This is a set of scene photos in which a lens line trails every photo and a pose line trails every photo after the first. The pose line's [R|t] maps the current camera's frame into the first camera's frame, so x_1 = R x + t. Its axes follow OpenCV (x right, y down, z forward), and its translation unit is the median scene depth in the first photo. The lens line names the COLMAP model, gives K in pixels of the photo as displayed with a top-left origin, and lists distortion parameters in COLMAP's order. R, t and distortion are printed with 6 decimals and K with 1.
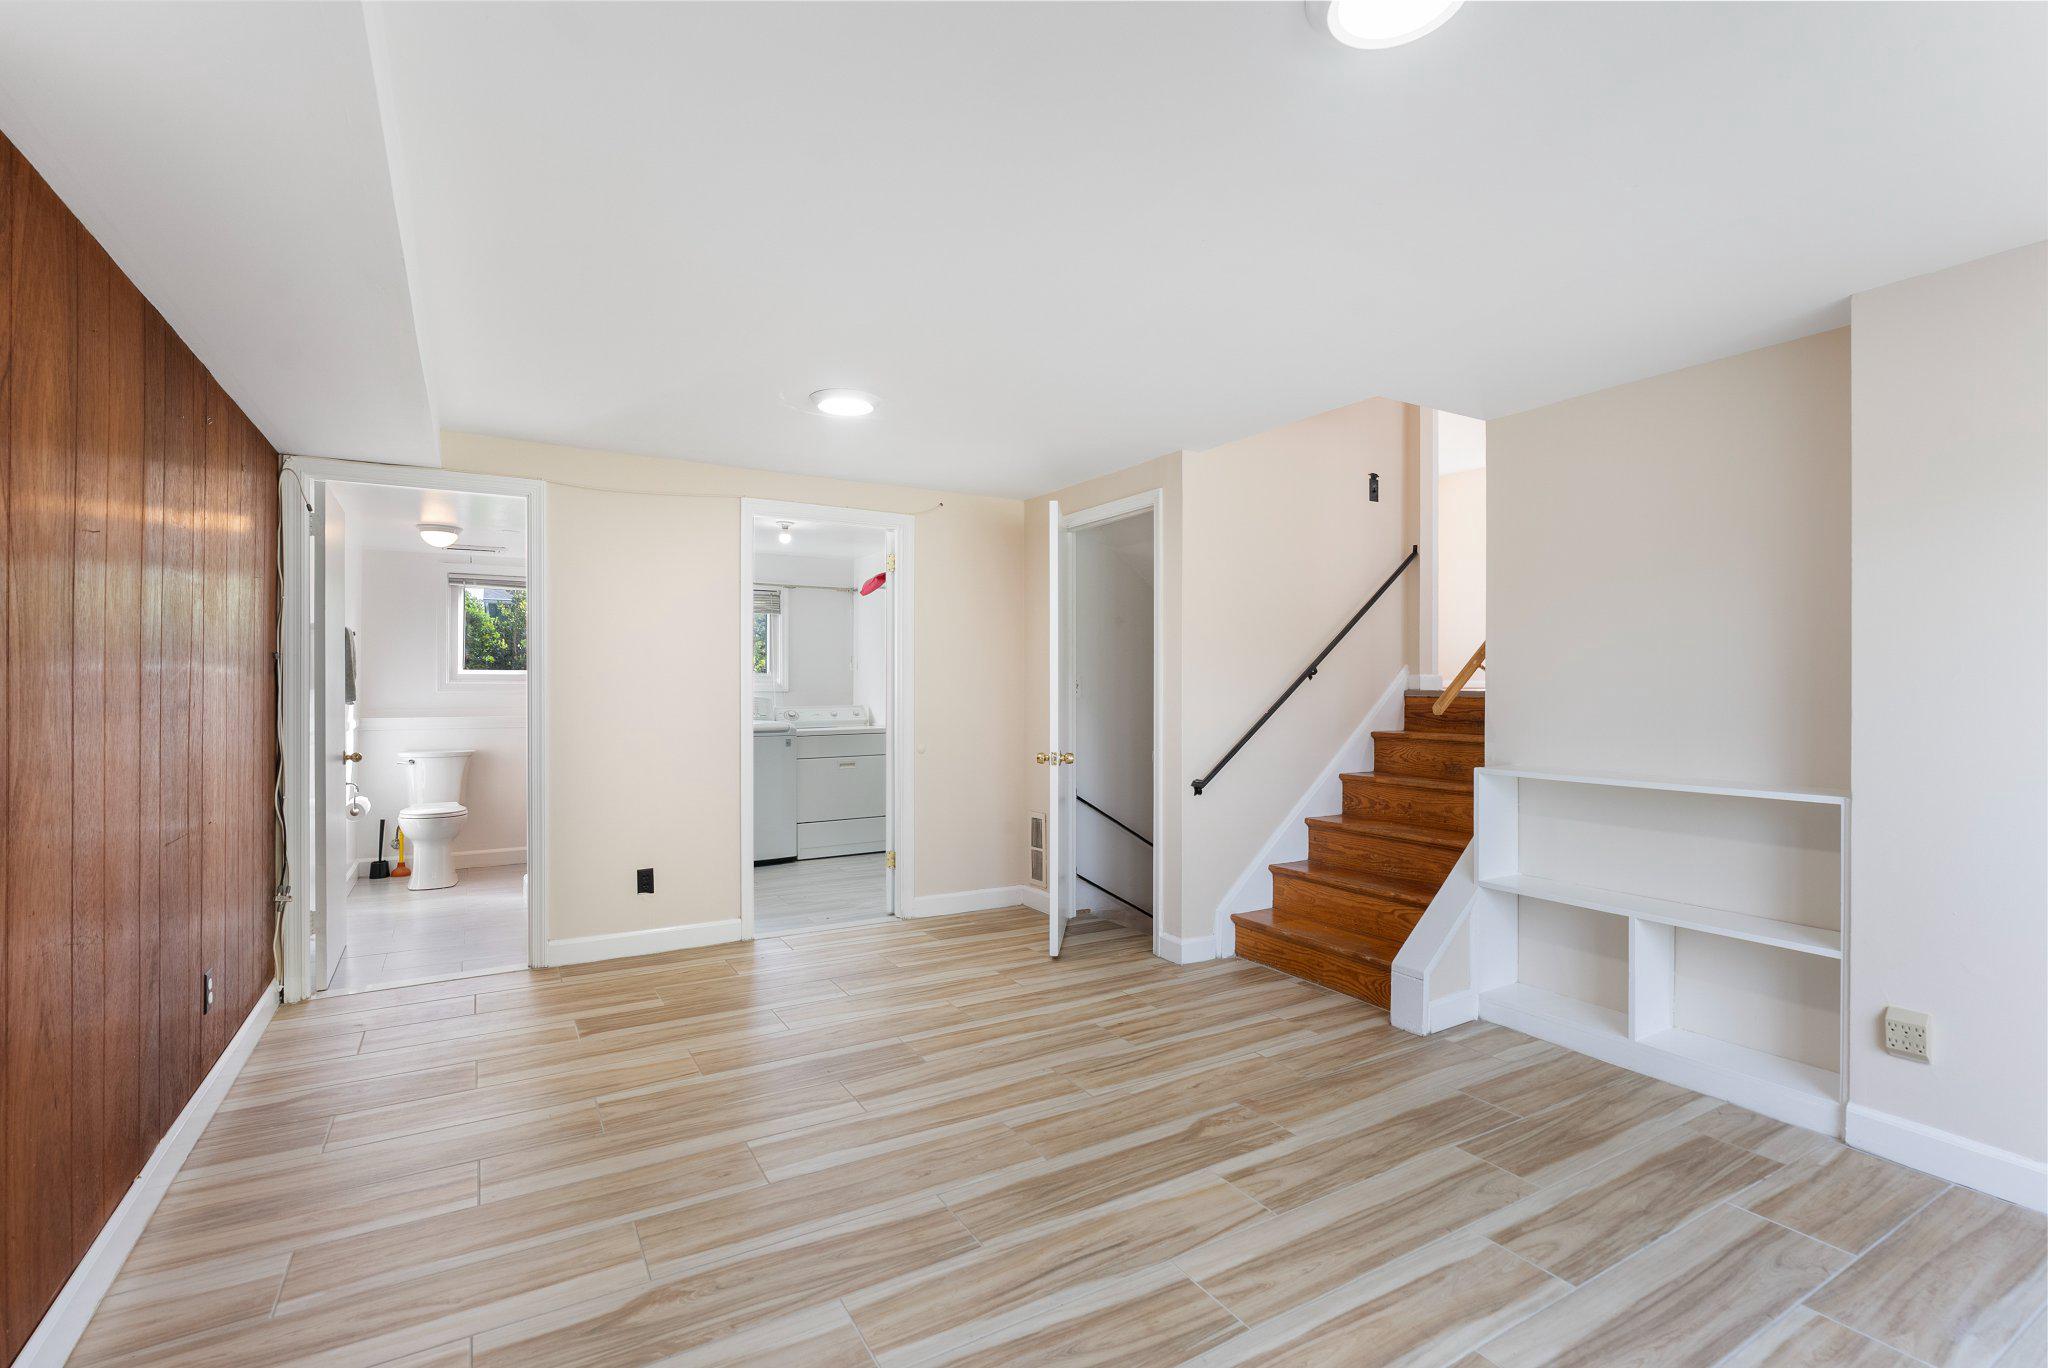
lens RADIAL K [[930.9, 0, 1018.8], [0, 930.9, 683.3], [0, 0, 1]] dist [-0.005695, -0.000355]
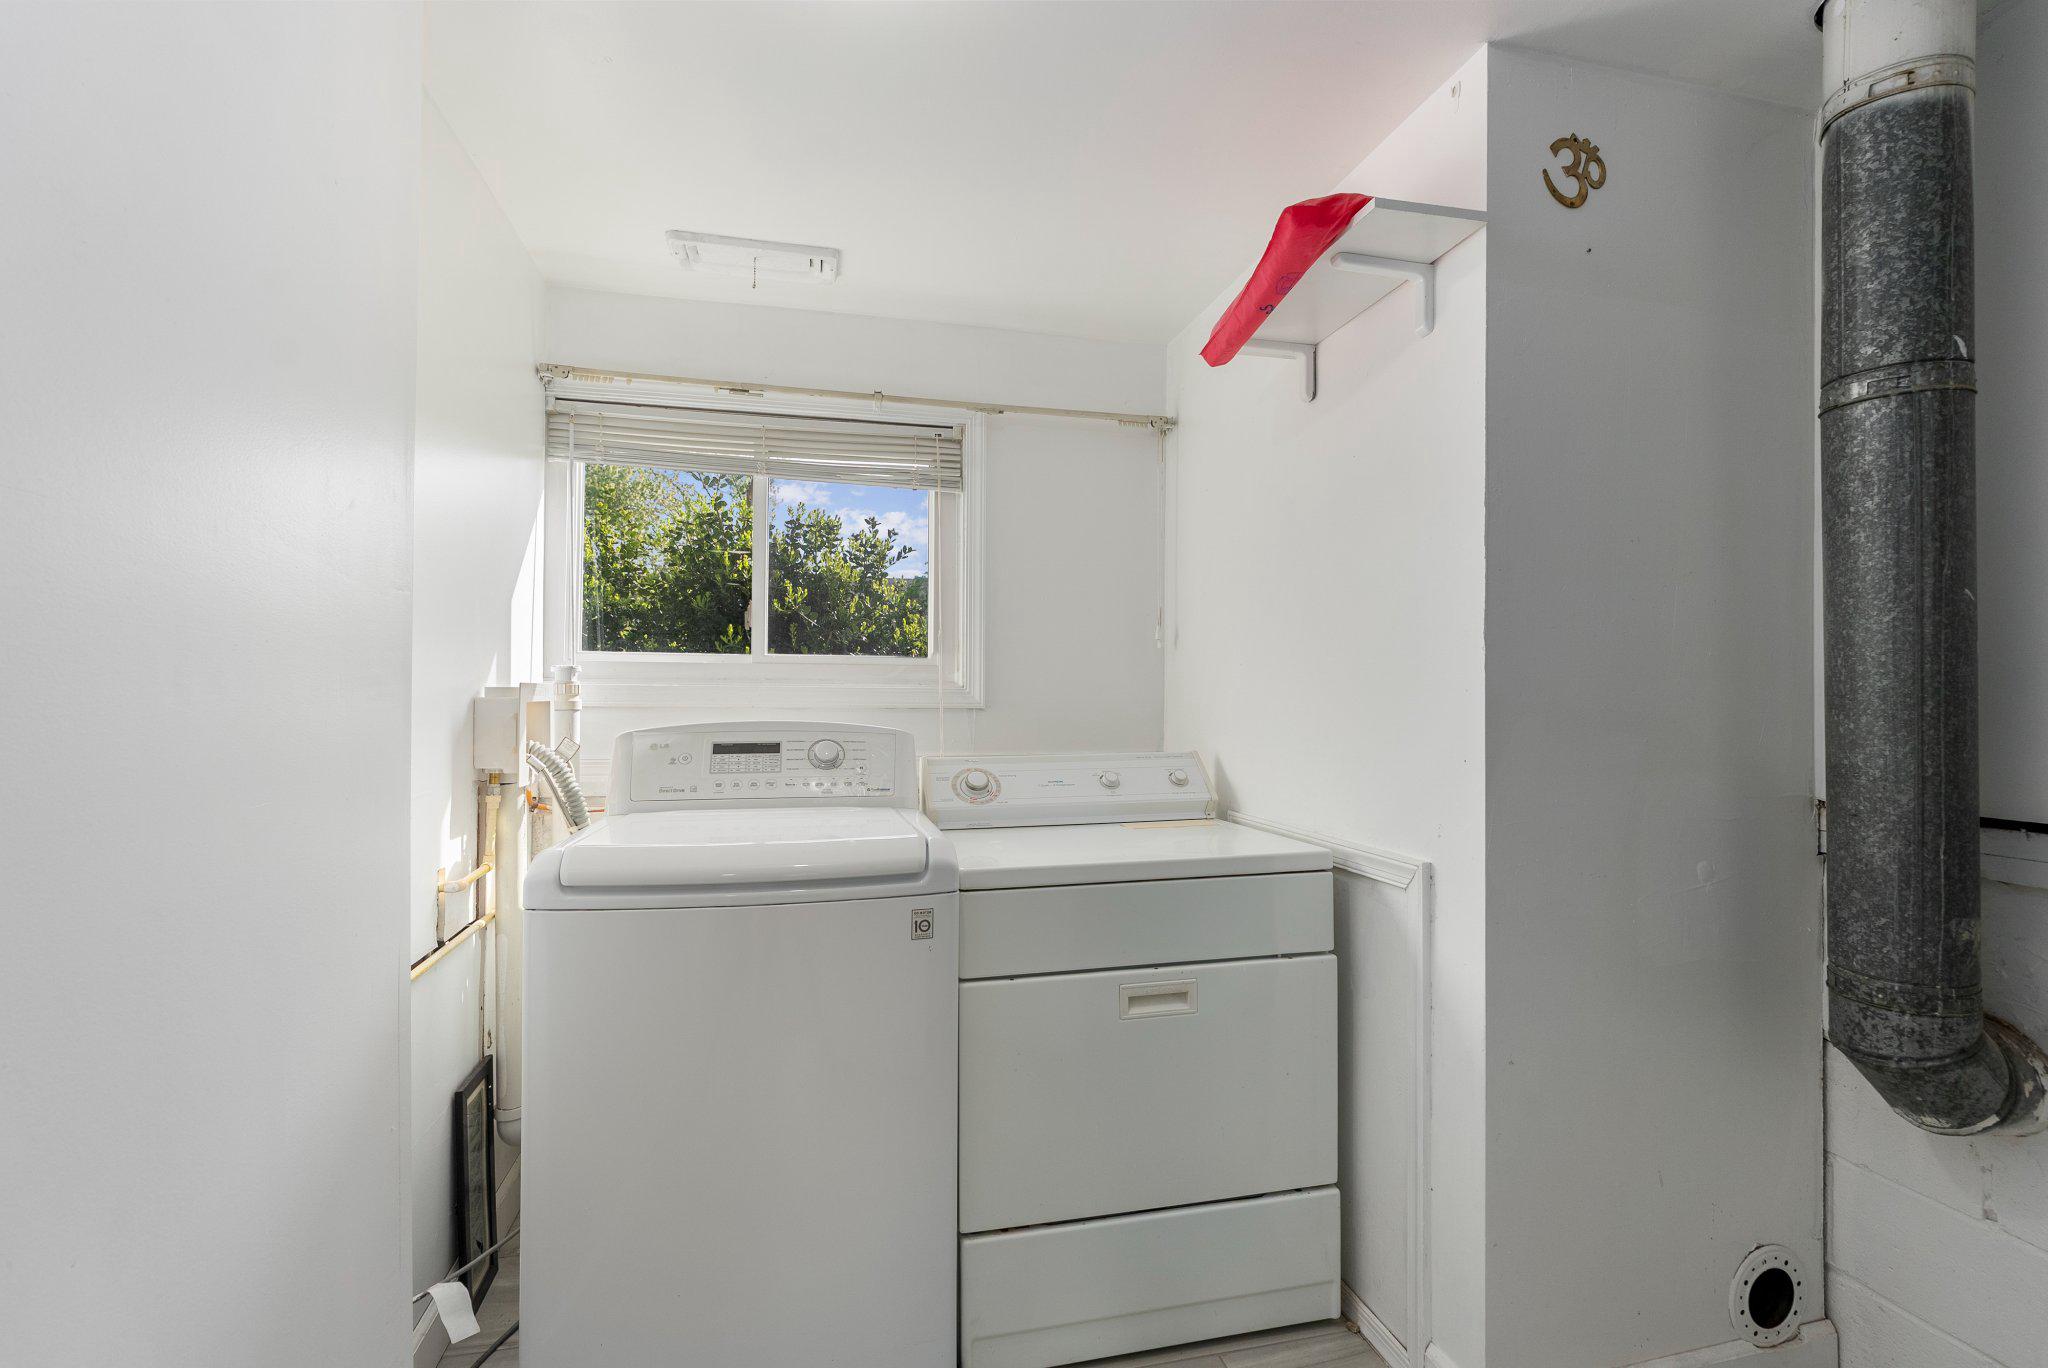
lens RADIAL K [[930.9, 0, 1025.0], [0, 930.9, 682.4], [0, 0, 1]] dist [-0.005695, -0.000355]
pose [[0.955075, 0.003129, -0.296348, -0.129277], [-0.003626, 0.999993, -0.001126, -0.000934], [0.296343, 0.002150, 0.955079, 0.672660]]
